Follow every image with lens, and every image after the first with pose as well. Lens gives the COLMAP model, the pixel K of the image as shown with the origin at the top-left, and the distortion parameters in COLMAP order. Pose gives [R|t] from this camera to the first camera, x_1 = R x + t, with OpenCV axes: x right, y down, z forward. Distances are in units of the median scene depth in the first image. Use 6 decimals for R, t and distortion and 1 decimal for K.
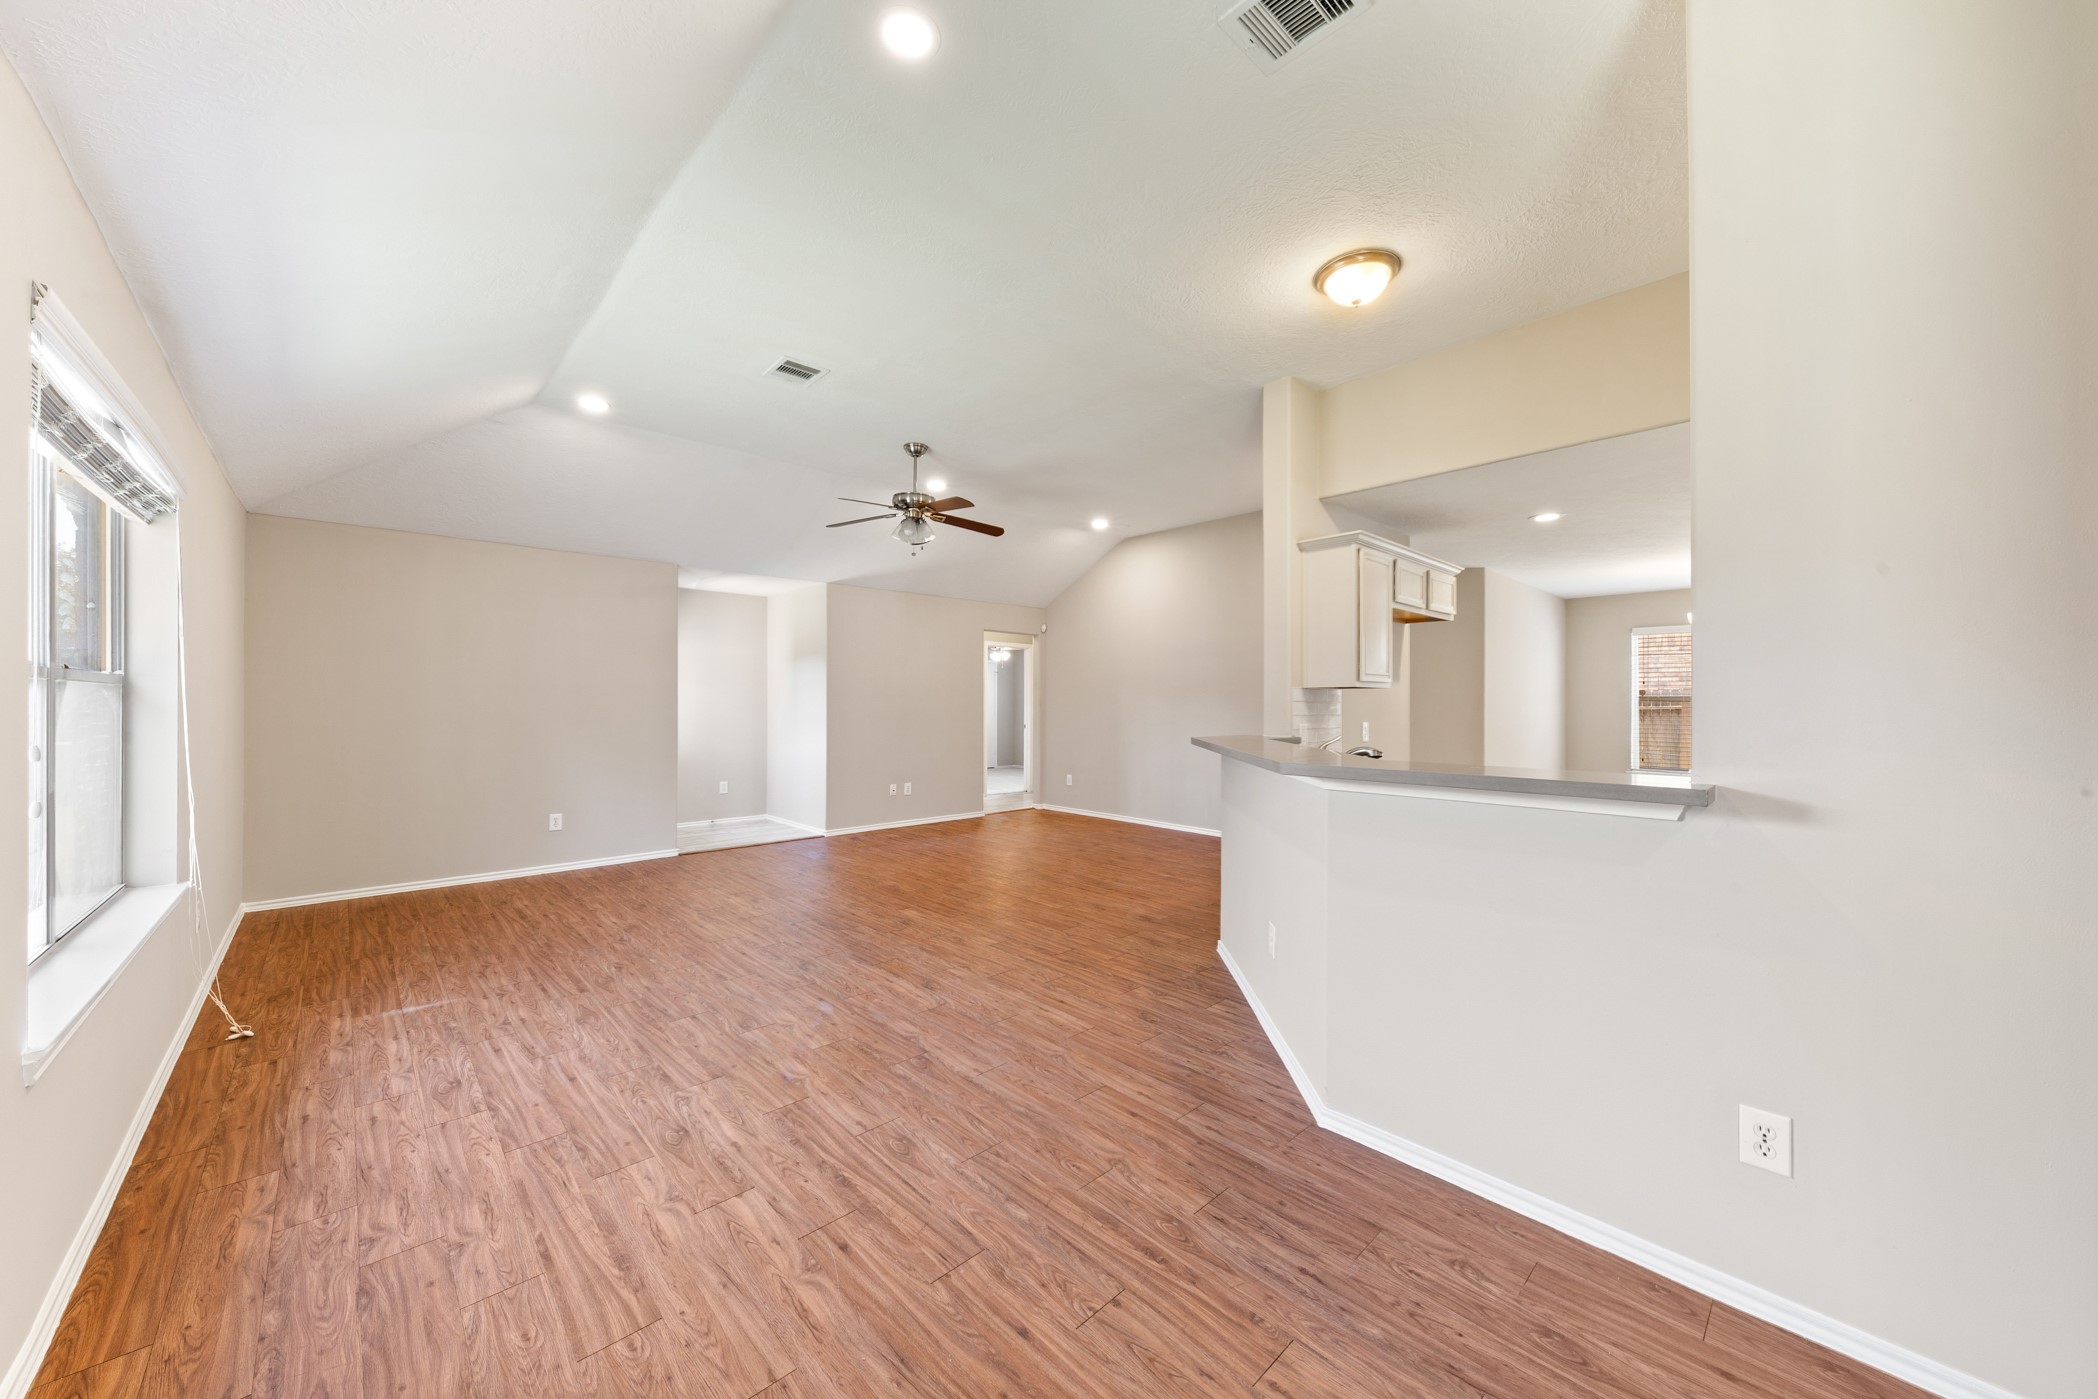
lens RADIAL K [[747.1, 0, 1048.5], [0, 747.1, 699.4], [0, 0, 1]] dist [0.014759, -0.005935]
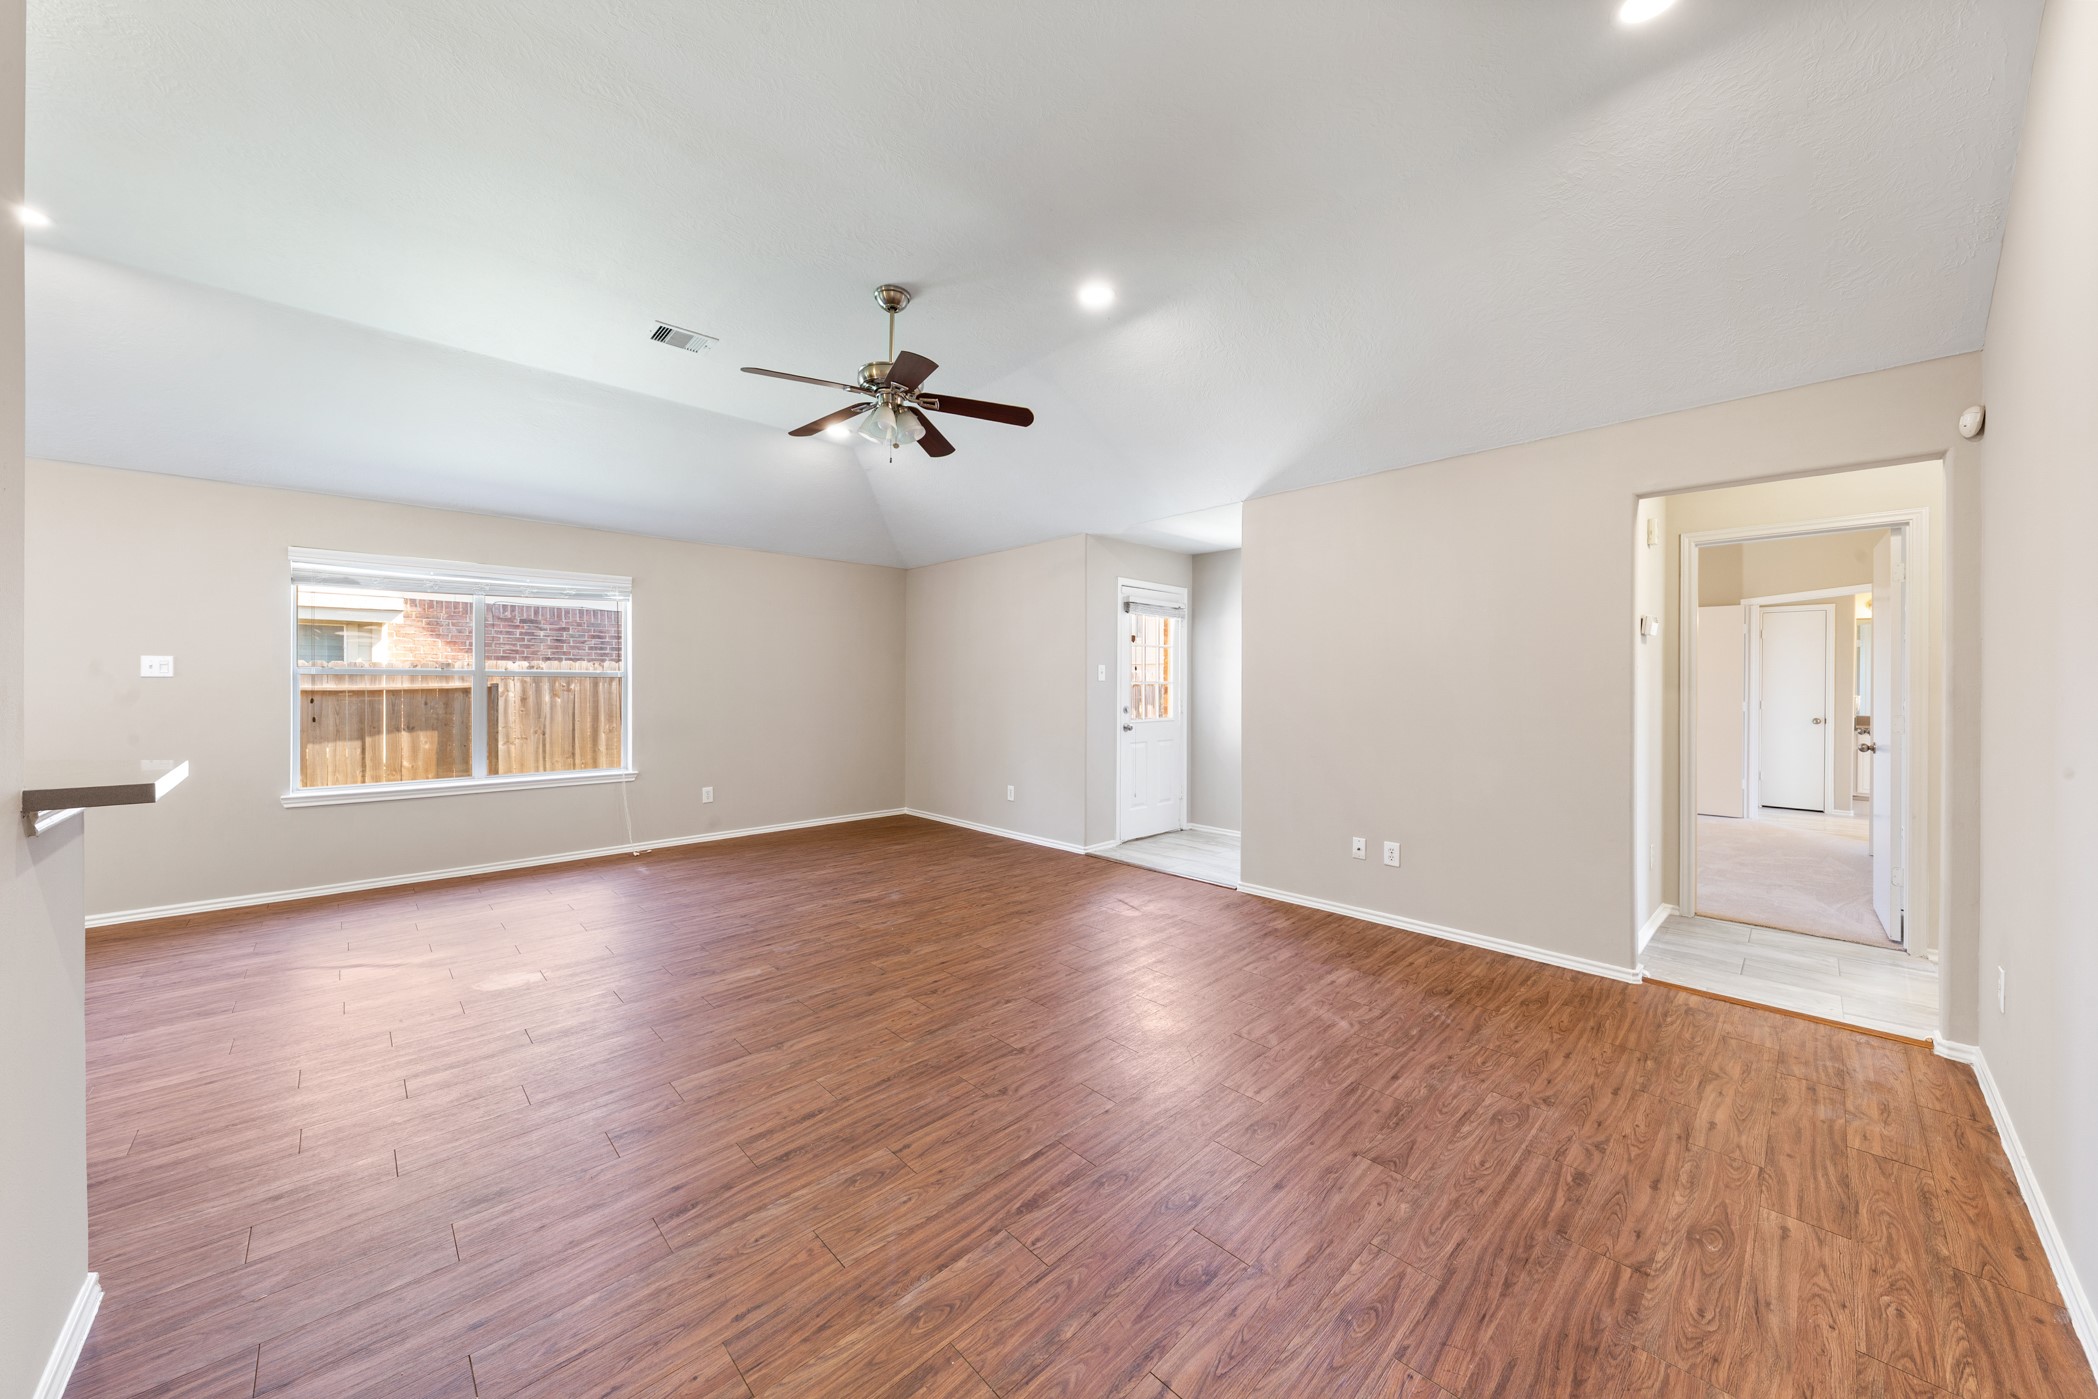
lens RADIAL K [[733.7, 0, 1044.5], [0, 733.7, 693.9], [0, 0, 1]] dist [0.012812, -0.004926]
pose [[0.002313, 0.009236, -0.999955, 0.677732], [0.003179, 0.999952, 0.009243, 0.010437], [0.999992, -0.003201, 0.002283, 1.643955]]
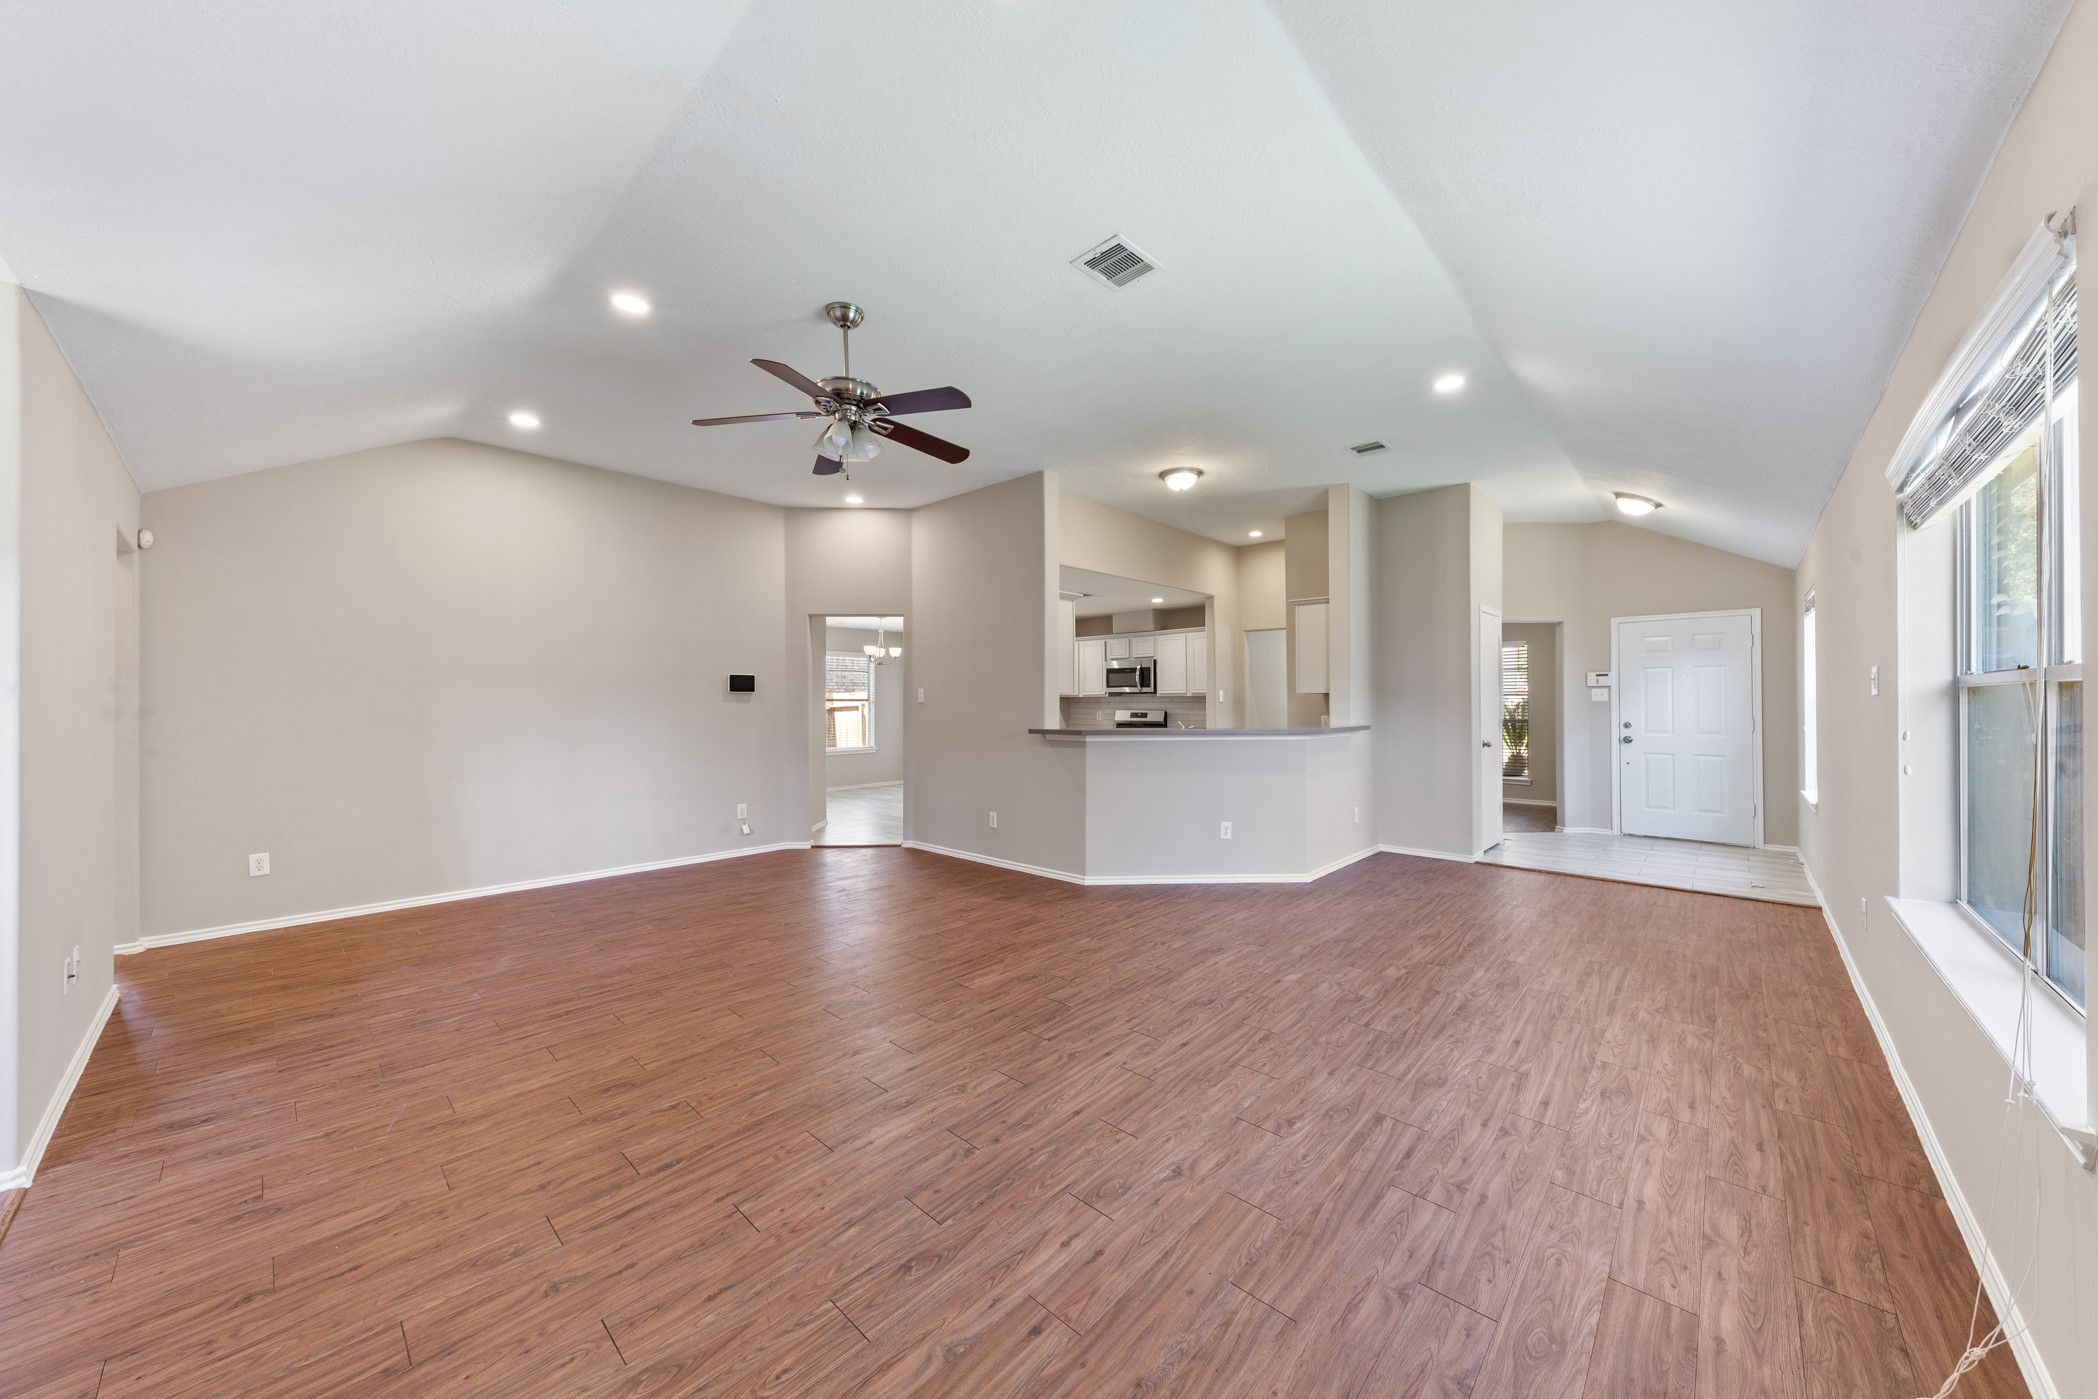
lens RADIAL K [[719.8, 0, 1052.5], [0, 719.8, 699.5], [0, 0, 1]] dist [0.018924, -0.005934]
pose [[-0.068678, 0.002246, 0.997636, -1.183862], [-0.001903, 0.999995, -0.002383, -0.001027], [-0.997637, -0.002062, -0.068673, 1.254463]]
